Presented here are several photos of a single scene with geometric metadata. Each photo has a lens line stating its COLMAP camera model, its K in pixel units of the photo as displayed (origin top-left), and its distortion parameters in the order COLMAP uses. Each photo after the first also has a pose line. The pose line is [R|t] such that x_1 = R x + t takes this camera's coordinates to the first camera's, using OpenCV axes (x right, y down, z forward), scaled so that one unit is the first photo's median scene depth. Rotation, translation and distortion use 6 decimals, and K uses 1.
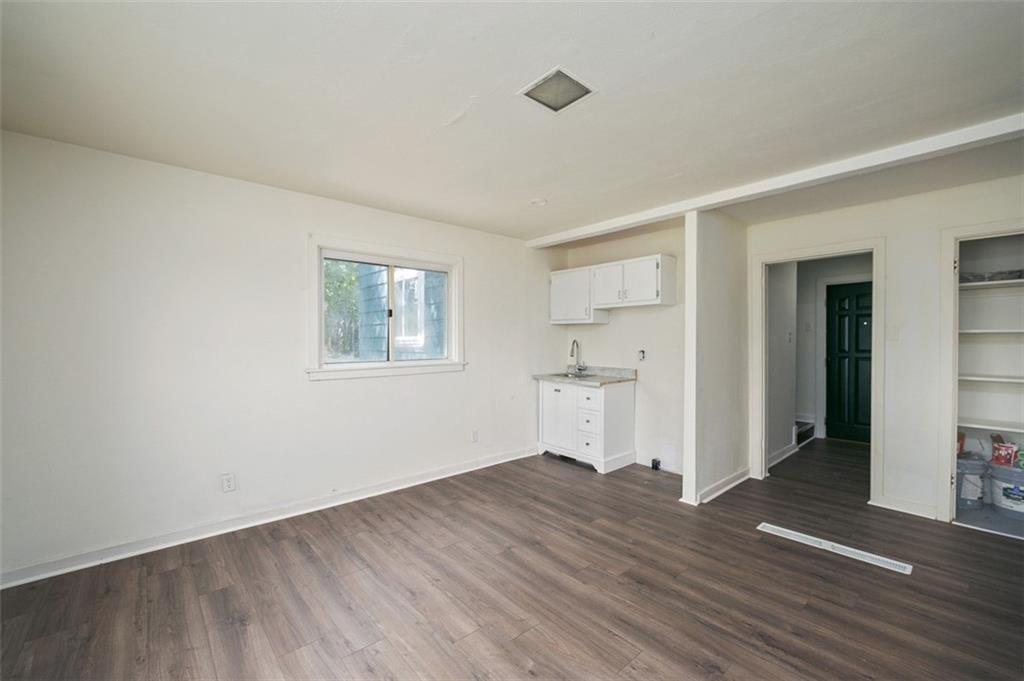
lens RADIAL K [[415.3, 0, 512.0], [0, 415.3, 340.5], [0, 0, 1]] dist [0.002031, -0.000250]
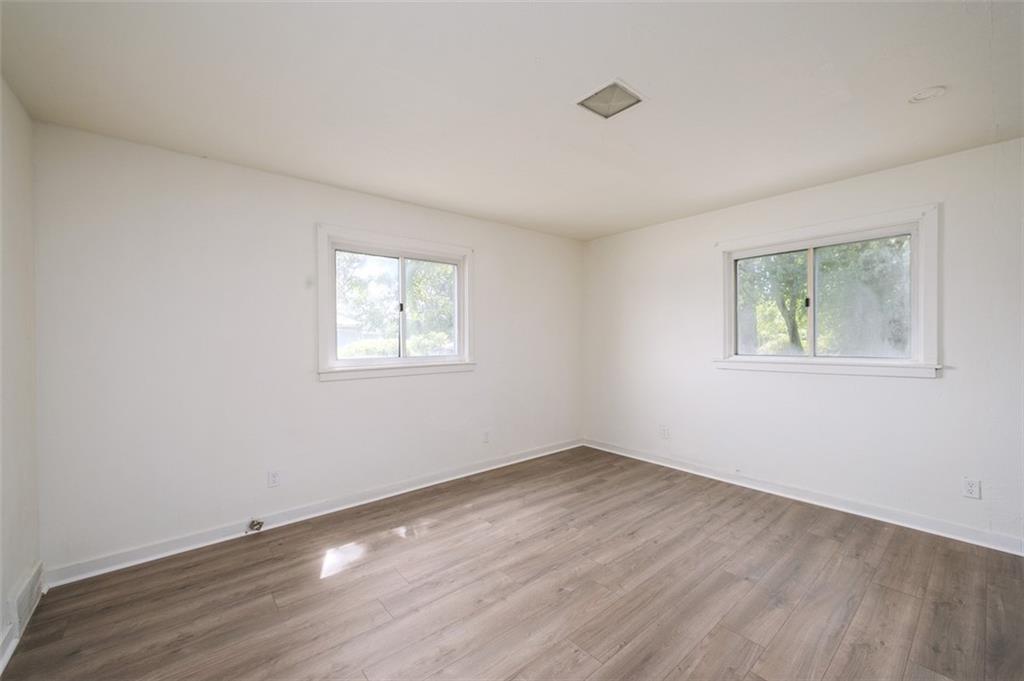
lens RADIAL K [[415.3, 0, 512.0], [0, 415.3, 340.5], [0, 0, 1]] dist [0.002031, -0.000250]
pose [[-0.018897, 0.006343, -0.999801, 0.754548], [0.003094, 0.999975, 0.006286, 0.018057], [0.999817, -0.002975, -0.018916, 0.504645]]
